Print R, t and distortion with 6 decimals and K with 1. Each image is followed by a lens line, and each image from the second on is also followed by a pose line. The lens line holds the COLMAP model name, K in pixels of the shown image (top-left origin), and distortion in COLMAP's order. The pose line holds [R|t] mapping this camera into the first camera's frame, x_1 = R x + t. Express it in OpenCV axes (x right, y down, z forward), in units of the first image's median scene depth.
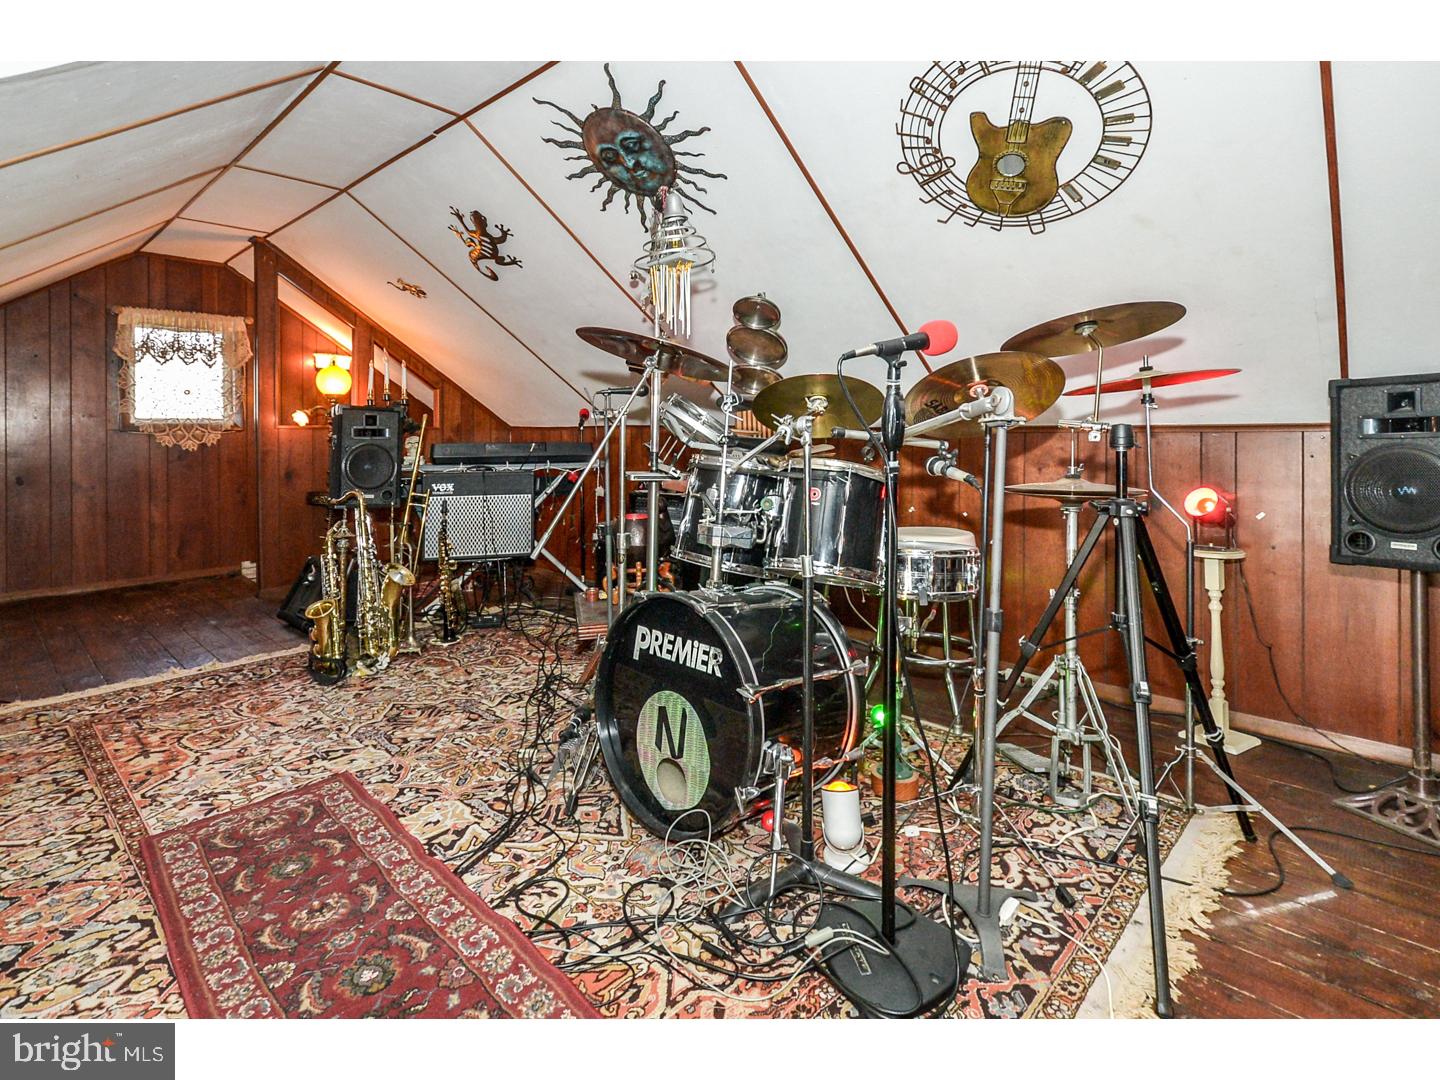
lens RADIAL K [[696.1, 0, 733.9], [0, 696.1, 441.9], [0, 0, 1]] dist [-0.000900, -0.003936]
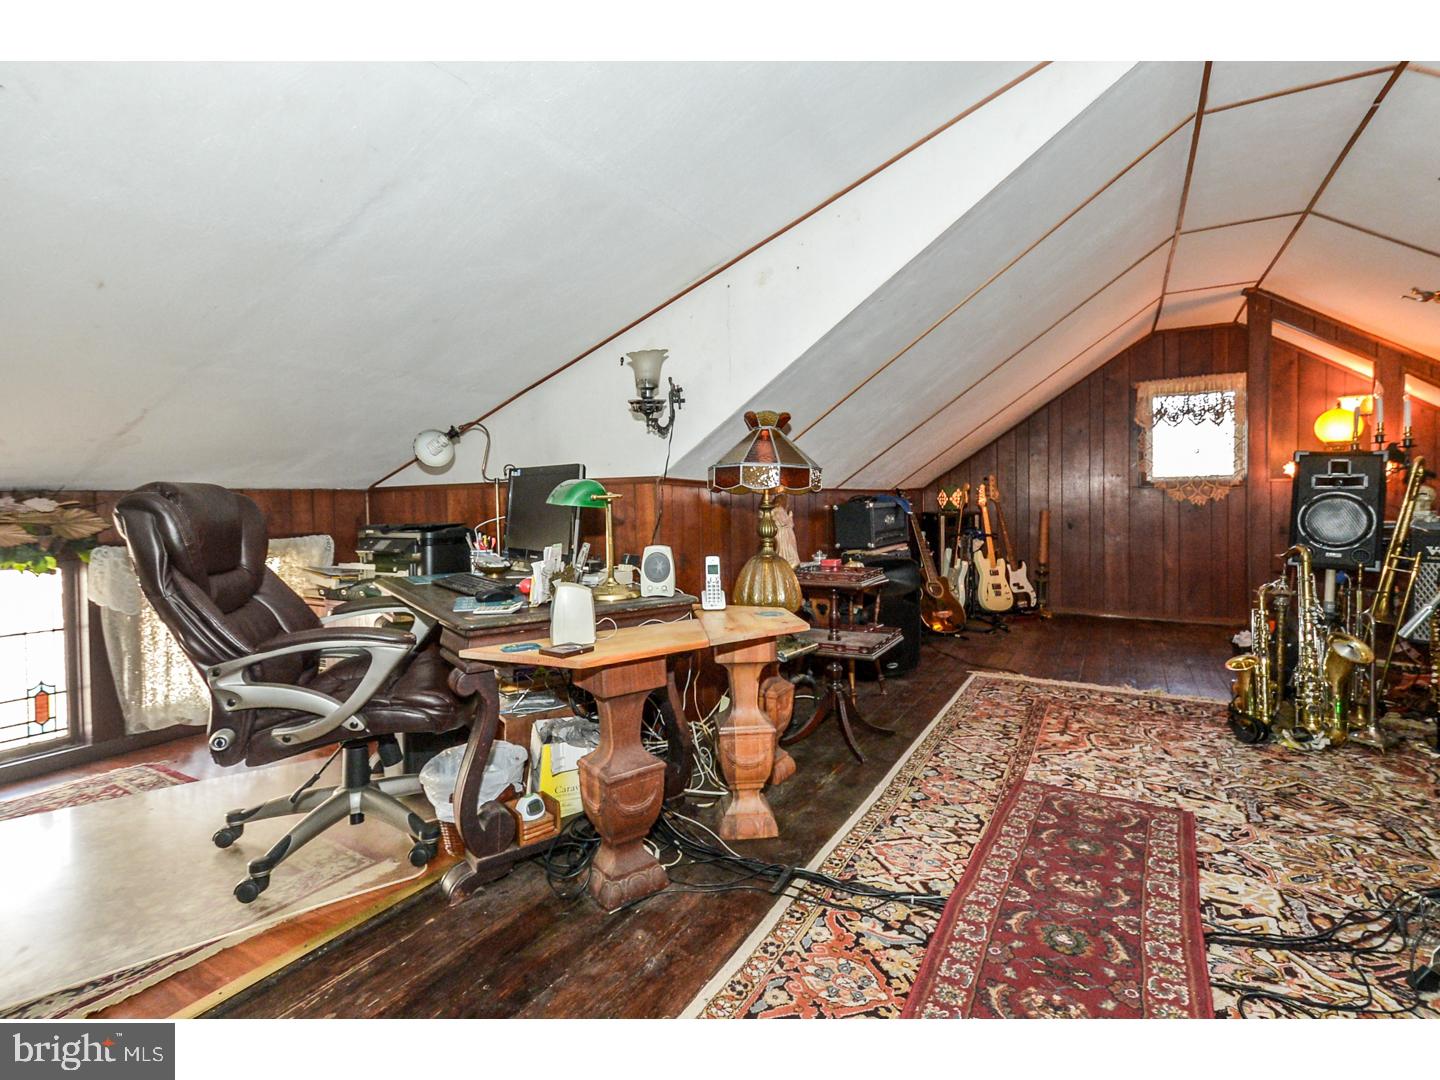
lens RADIAL K [[696.1, 0, 718.7], [0, 696.1, 527.6], [0, 0, 1]] dist [-0.000900, -0.003936]
pose [[0.191170, 0.034957, -0.980934, 0.300285], [-0.002764, 0.999381, 0.035075, 0.026321], [0.981553, -0.003994, 0.191148, 0.134361]]
